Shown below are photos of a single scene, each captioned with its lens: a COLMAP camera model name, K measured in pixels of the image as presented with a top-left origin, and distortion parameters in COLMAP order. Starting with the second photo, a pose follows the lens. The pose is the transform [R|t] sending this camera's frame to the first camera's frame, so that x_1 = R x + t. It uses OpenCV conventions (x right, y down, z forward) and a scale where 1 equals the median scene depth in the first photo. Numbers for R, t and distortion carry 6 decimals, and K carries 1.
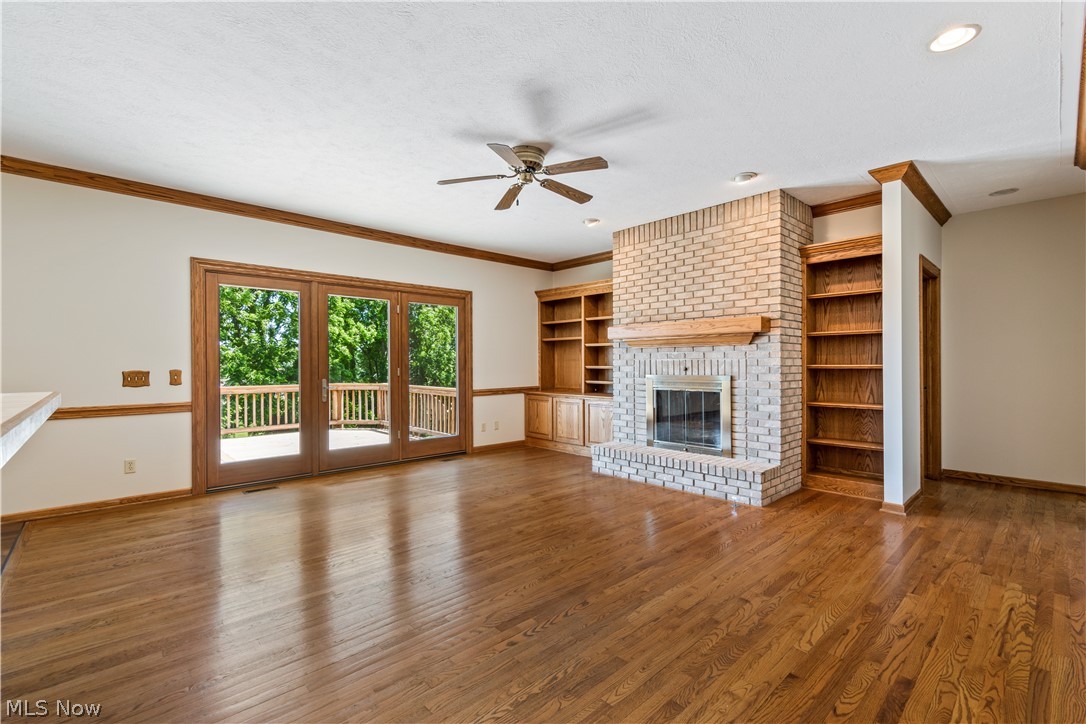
lens RADIAL K [[475.6, 0, 542.3], [0, 475.6, 364.8], [0, 0, 1]] dist [0.002785, -0.001262]
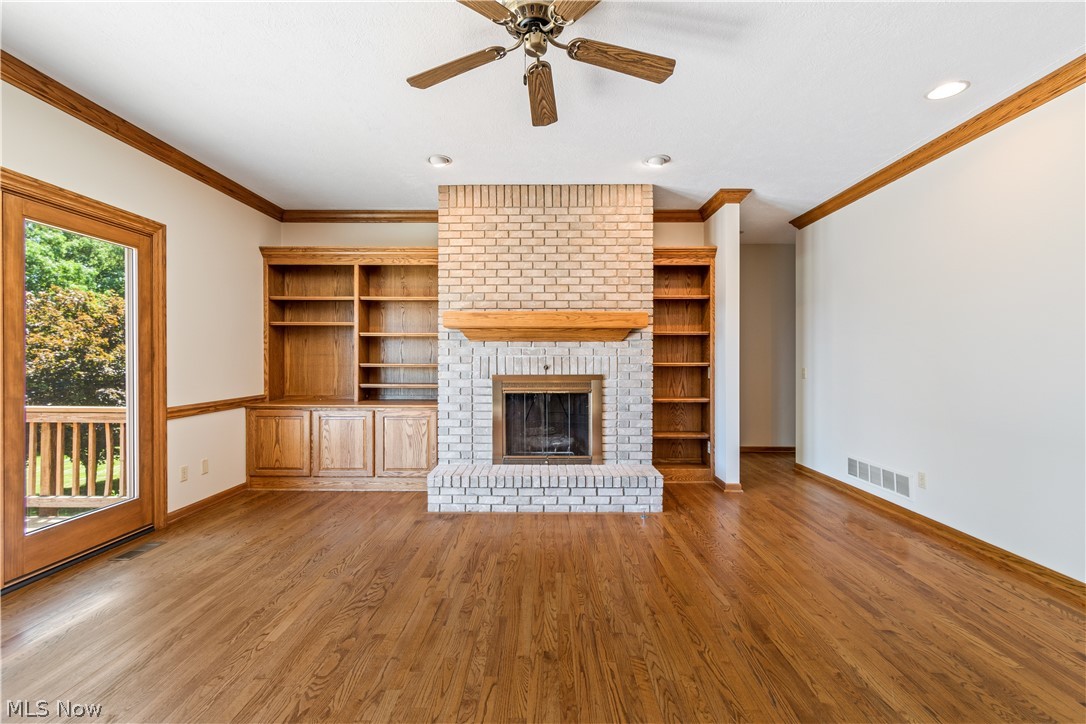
lens RADIAL K [[475.6, 0, 542.1], [0, 475.6, 359.9], [0, 0, 1]] dist [0.002785, -0.001262]
pose [[0.689190, 0.005076, 0.724563, -0.317547], [-0.002680, 0.999986, -0.004457, -0.000778], [-0.724575, 0.001130, 0.689195, 0.415522]]
